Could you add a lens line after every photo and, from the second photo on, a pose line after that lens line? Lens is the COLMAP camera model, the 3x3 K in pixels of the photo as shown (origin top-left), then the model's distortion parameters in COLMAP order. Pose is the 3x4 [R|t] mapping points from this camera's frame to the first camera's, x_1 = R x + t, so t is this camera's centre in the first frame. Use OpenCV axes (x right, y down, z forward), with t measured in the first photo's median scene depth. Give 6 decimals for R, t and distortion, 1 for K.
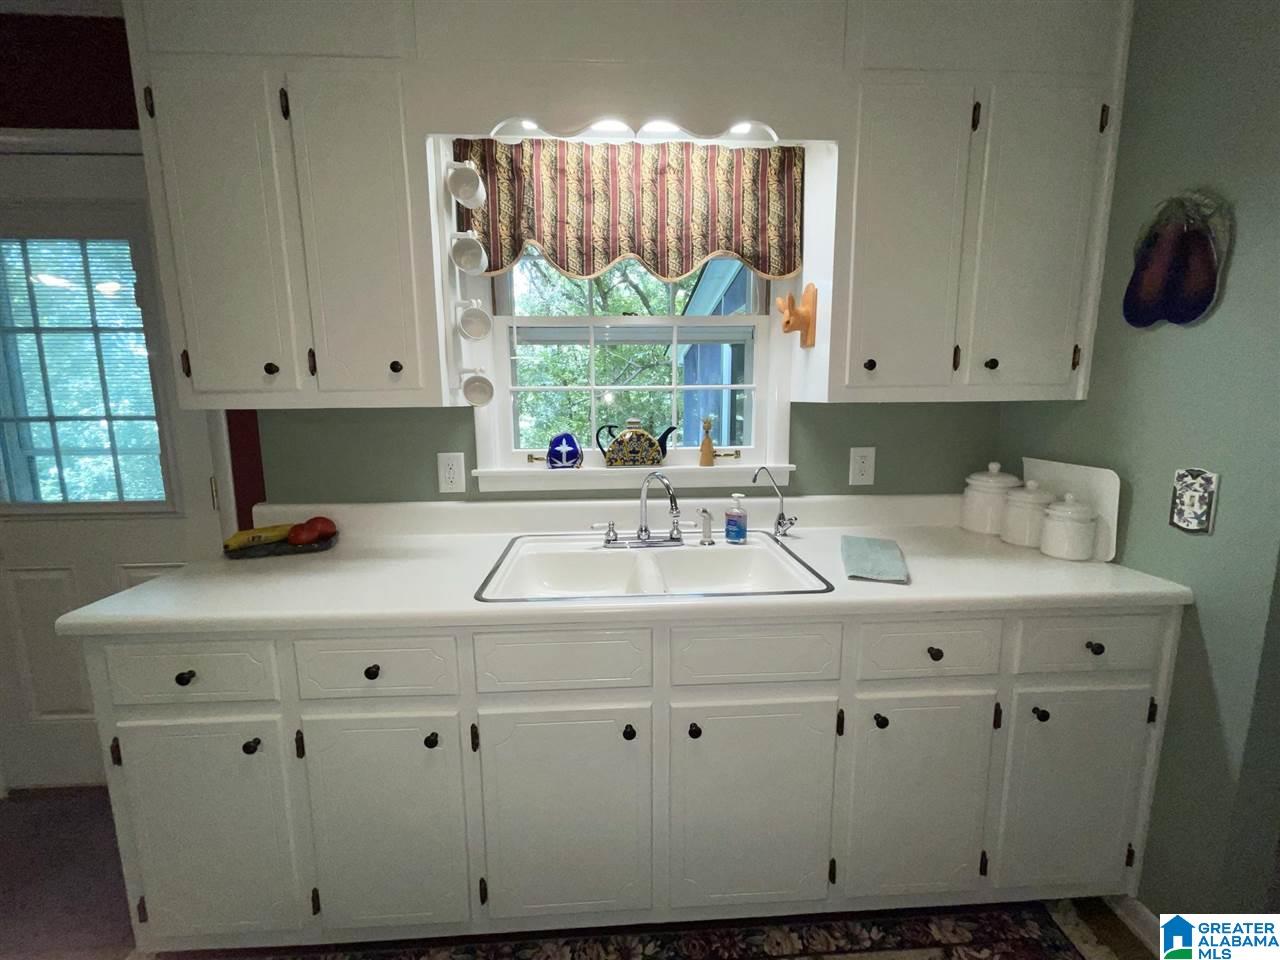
lens RADIAL K [[514.4, 0, 638.7], [0, 514.4, 472.9], [0, 0, 1]] dist [0.002118, -0.001777]
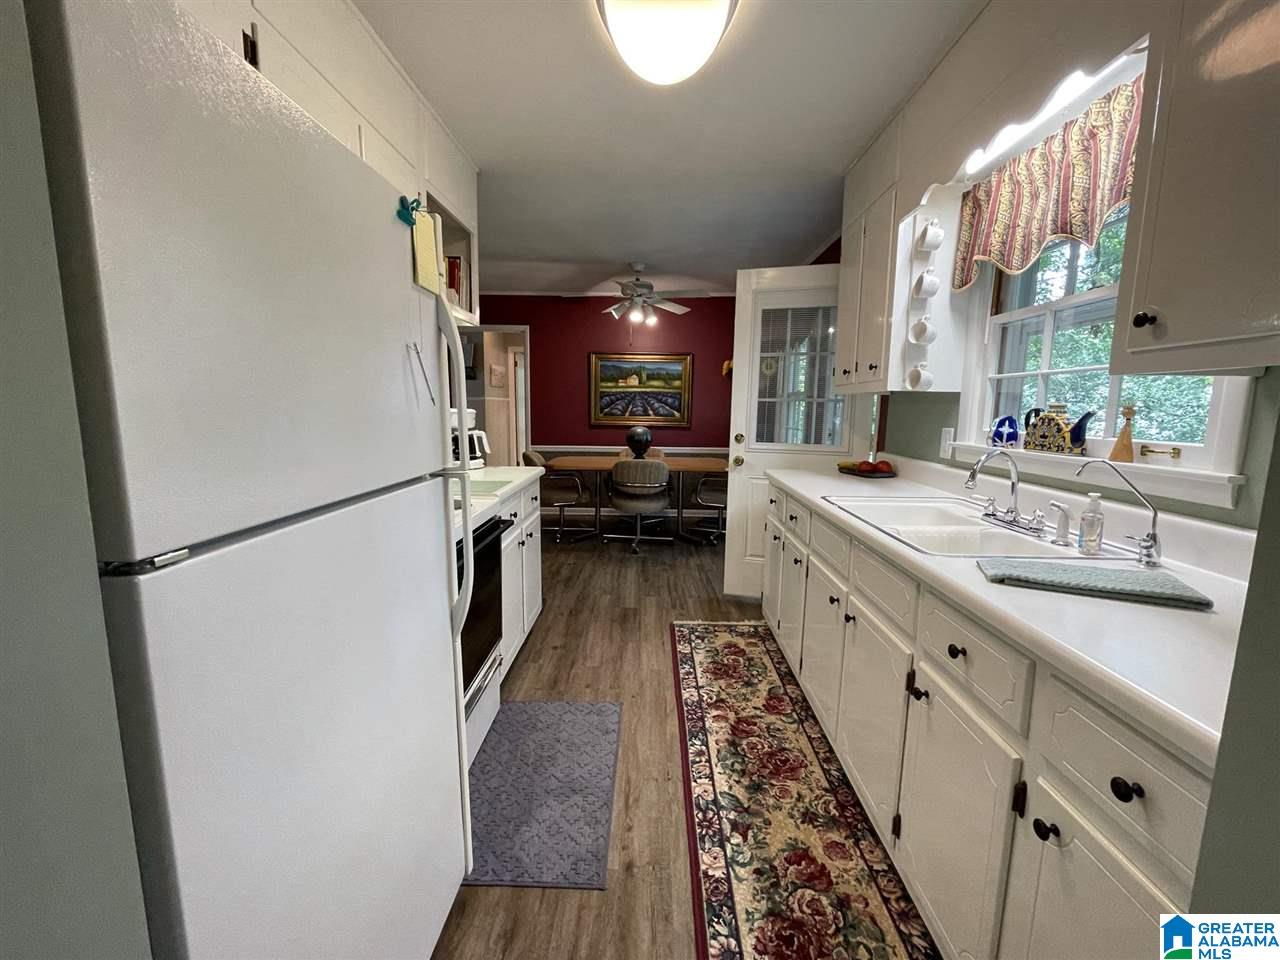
lens RADIAL K [[514.4, 0, 642.1], [0, 514.4, 478.1], [0, 0, 1]] dist [0.002118, -0.001777]
pose [[-0.077740, 0.145645, -0.986278, 1.023205], [-0.153571, 0.975715, 0.156190, 0.000558], [0.985075, 0.163606, -0.053485, 0.316040]]
